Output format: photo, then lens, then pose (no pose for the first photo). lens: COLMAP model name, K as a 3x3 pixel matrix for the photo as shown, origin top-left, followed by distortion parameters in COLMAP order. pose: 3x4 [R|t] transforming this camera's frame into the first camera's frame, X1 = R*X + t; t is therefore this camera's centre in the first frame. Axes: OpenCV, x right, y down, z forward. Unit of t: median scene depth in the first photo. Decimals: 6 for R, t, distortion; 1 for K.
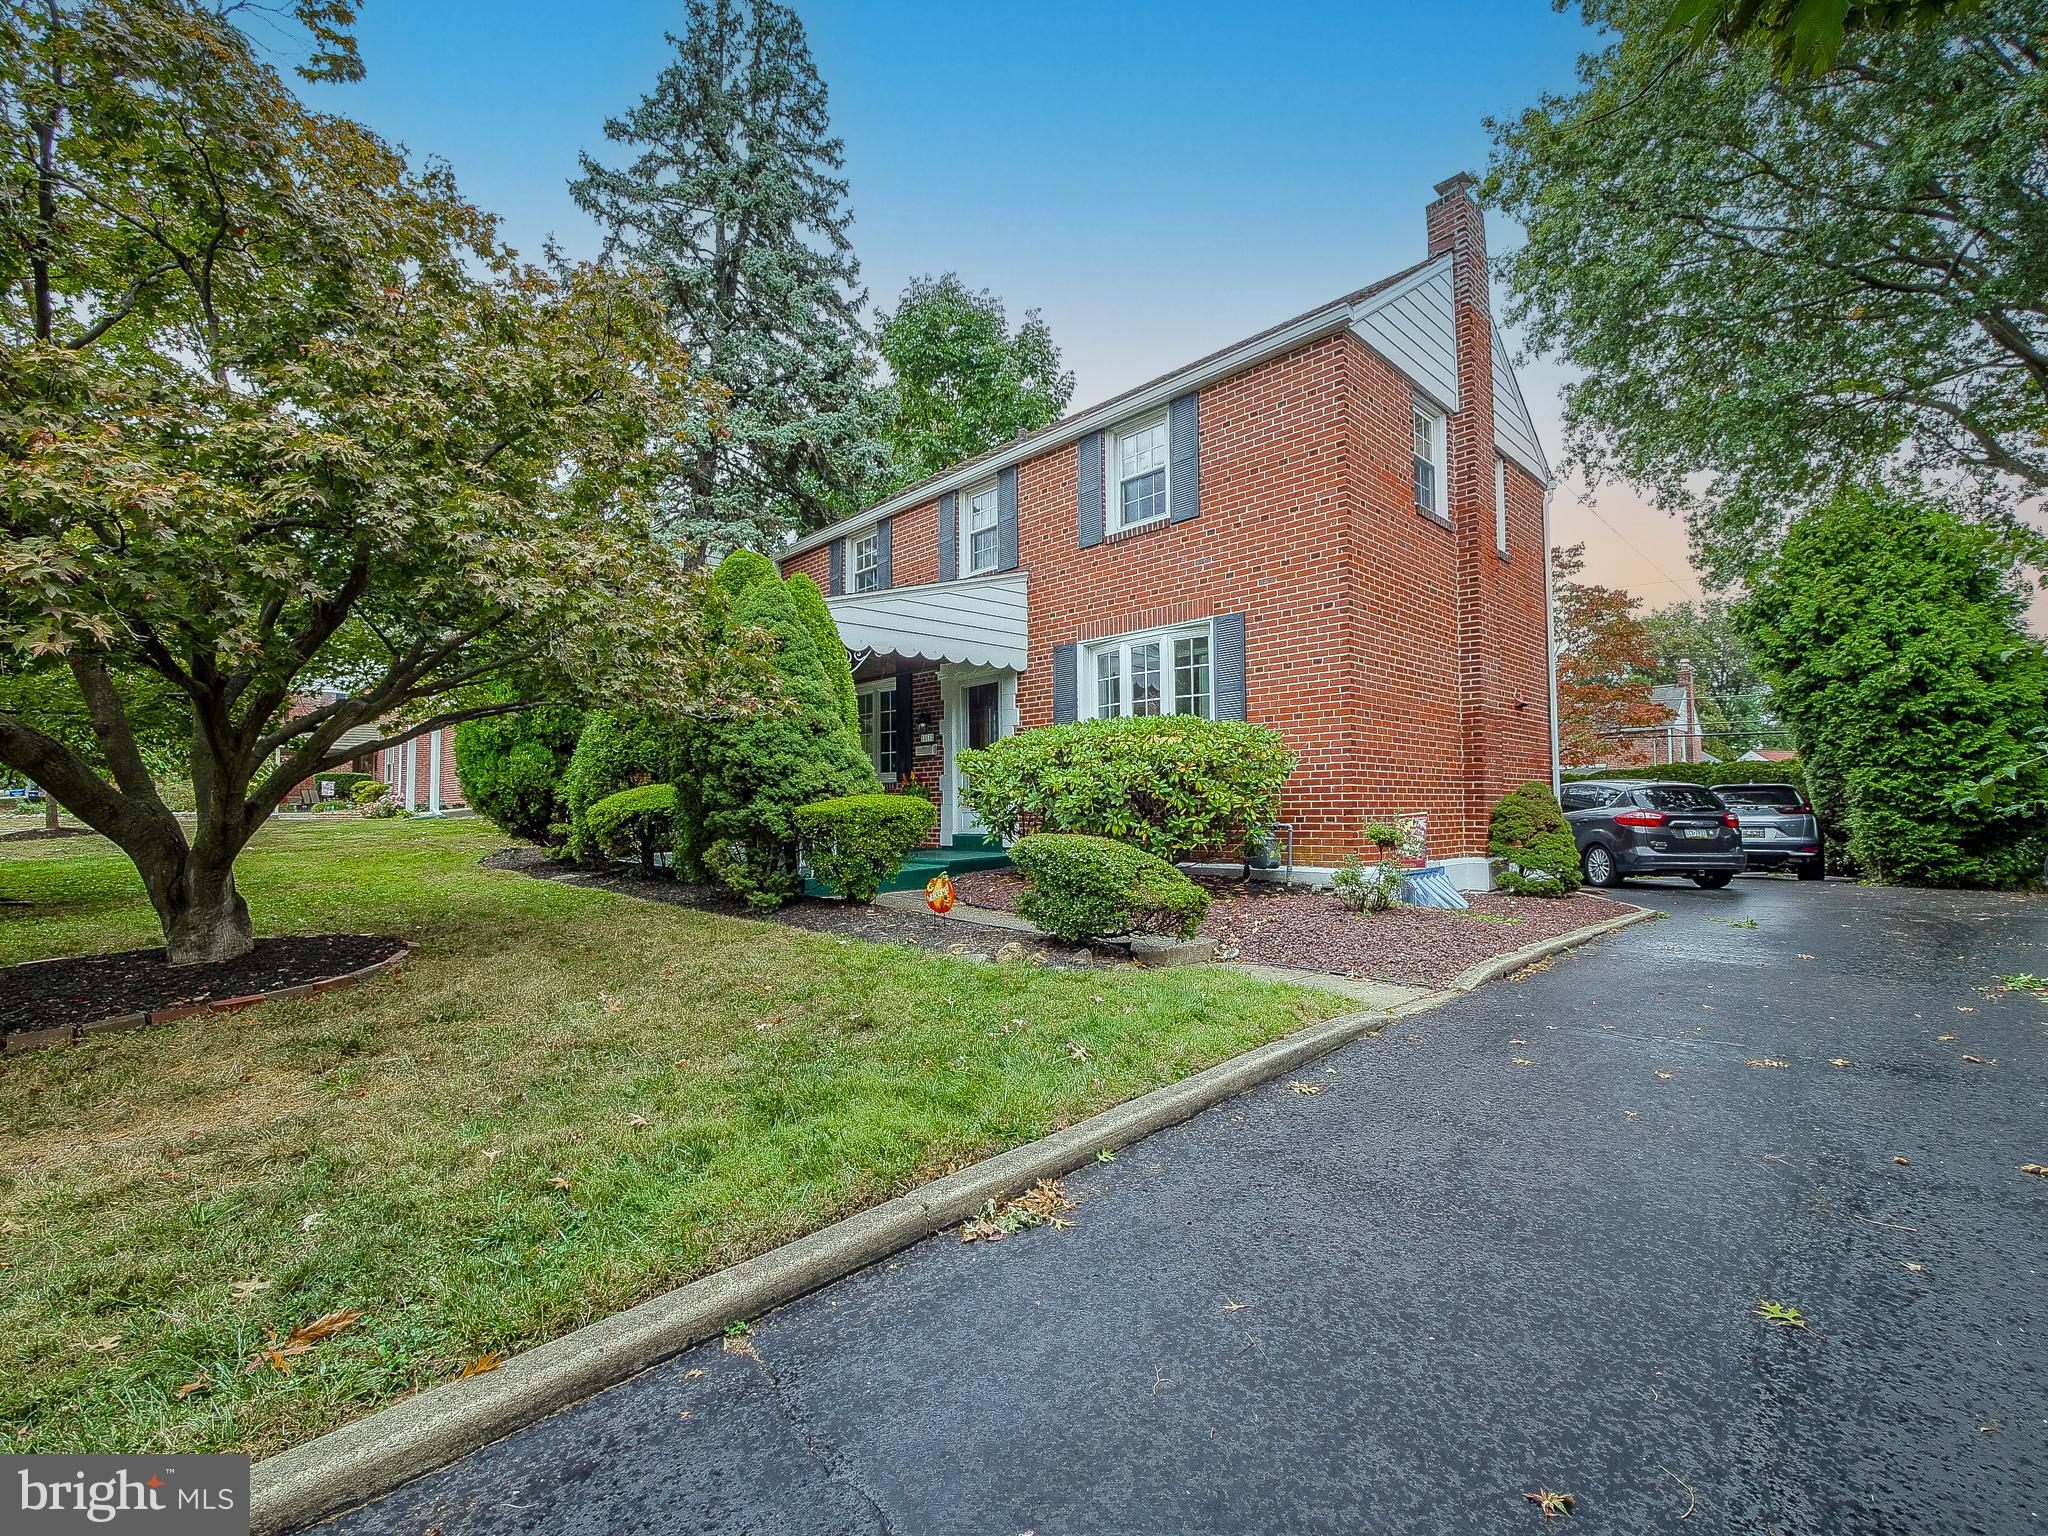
lens RADIAL K [[920.1, 0, 1026.7], [0, 920.1, 775.5], [0, 0, 1]] dist [-0.000868, 0.000368]
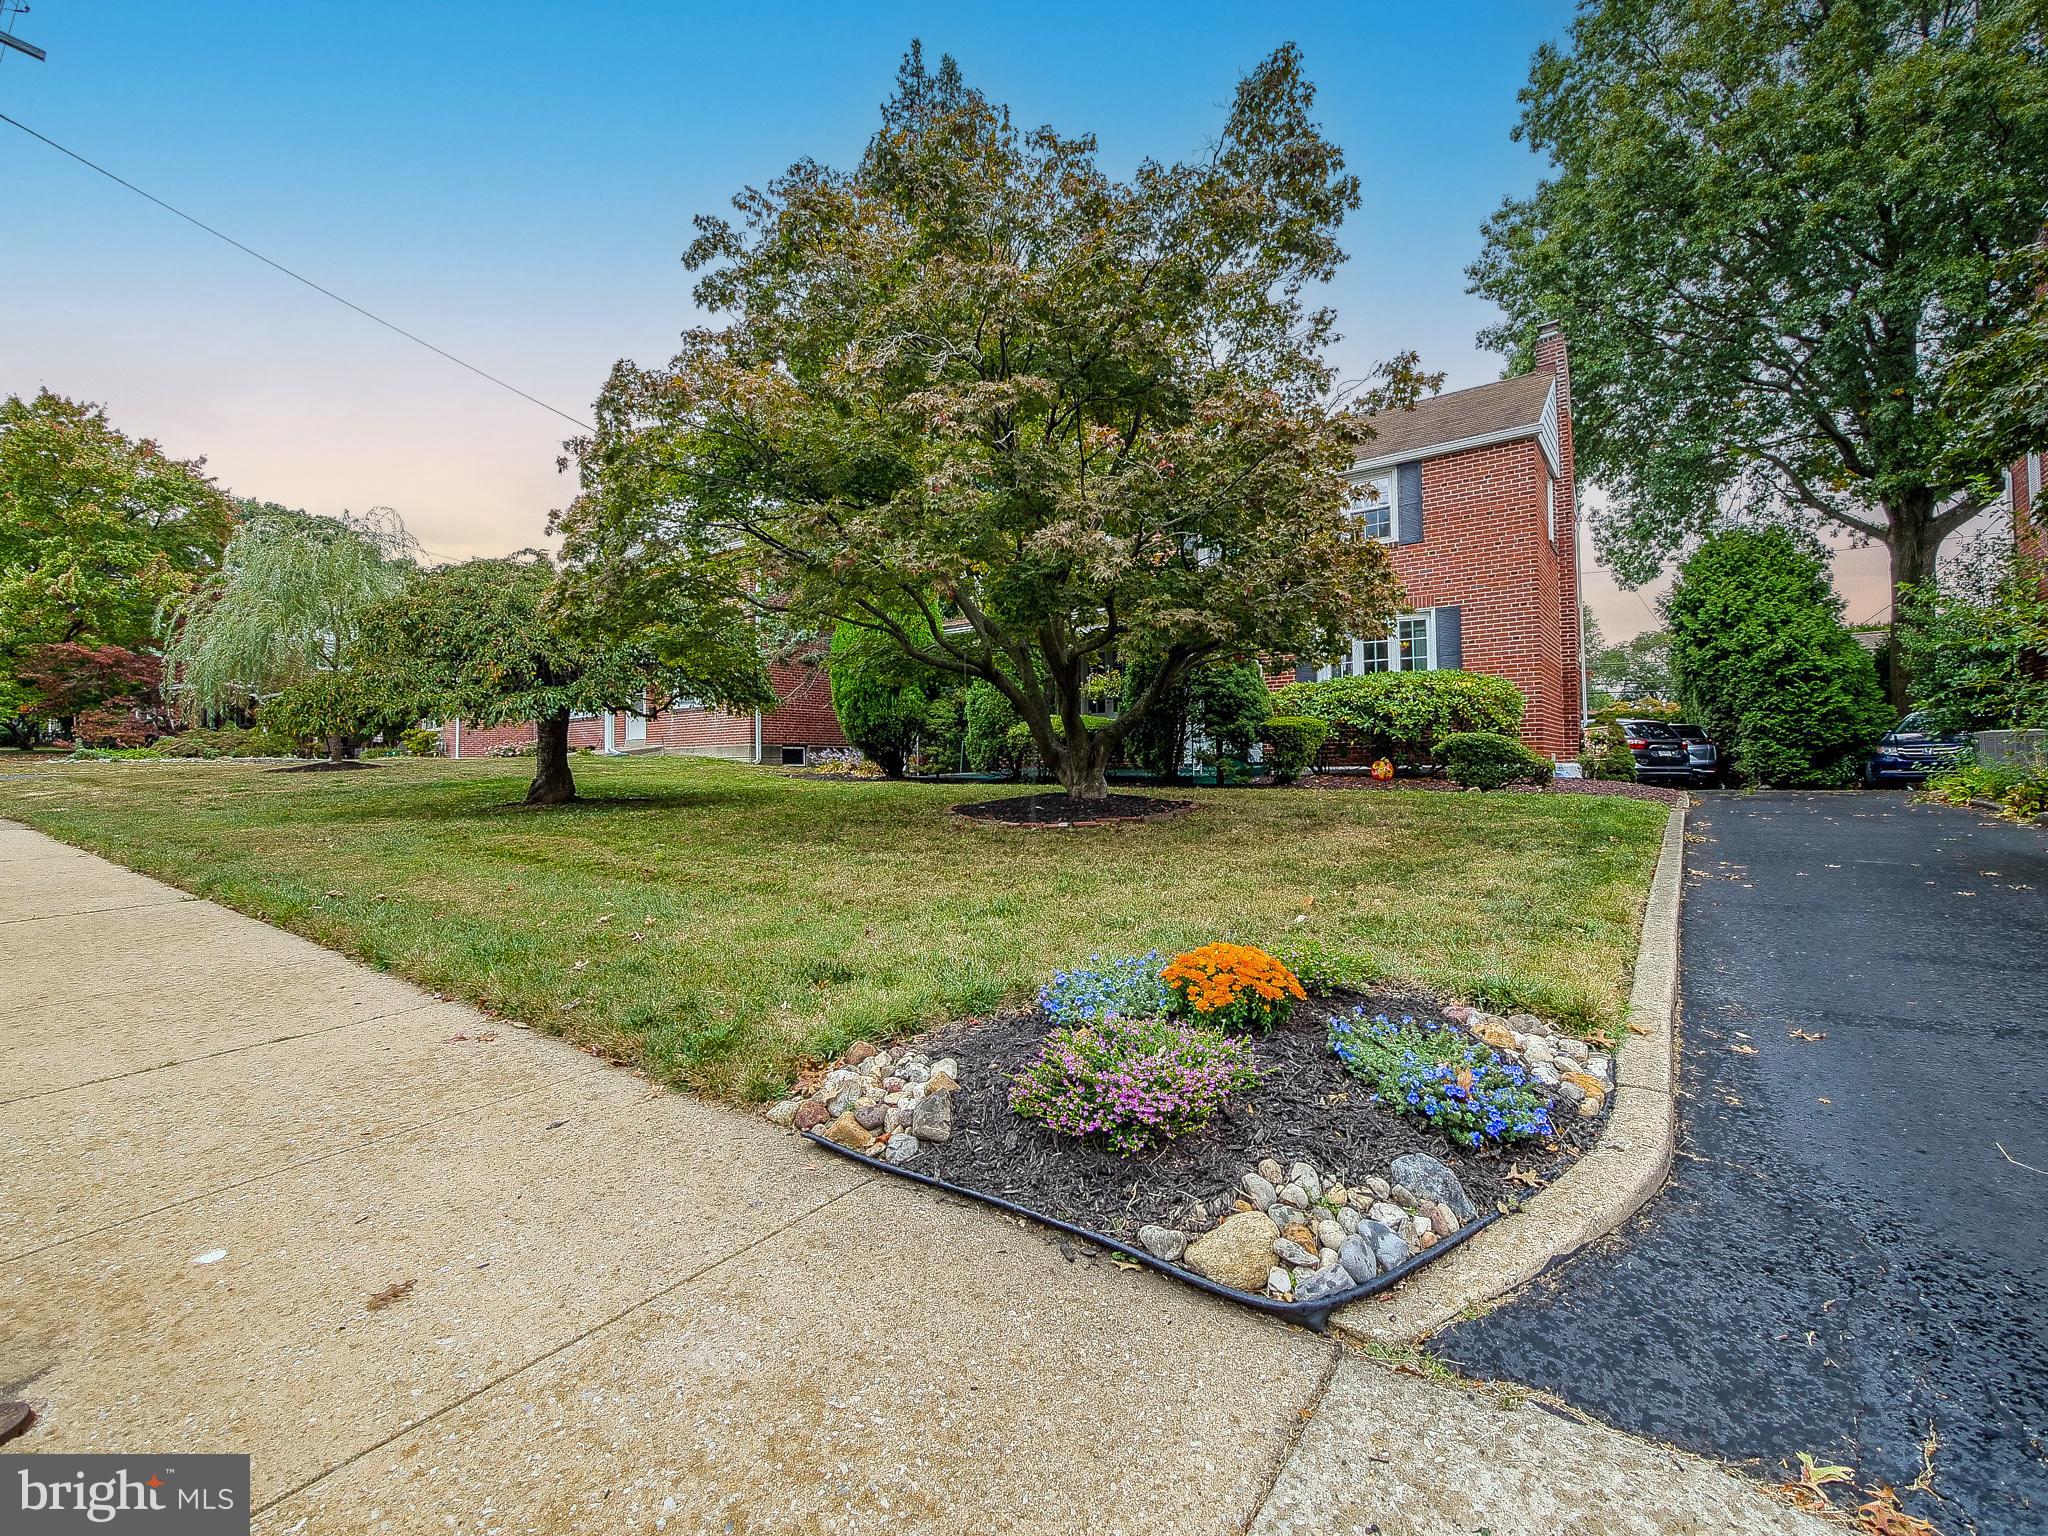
lens RADIAL K [[913.3, 0, 1023.2], [0, 913.3, 743.6], [0, 0, 1]] dist [-0.001401, 0.000128]
pose [[0.988165, -0.000738, 0.153392, -0.507701], [-0.000792, 0.999951, 0.009912, 0.030317], [-0.153392, -0.009916, 0.988116, -0.299635]]
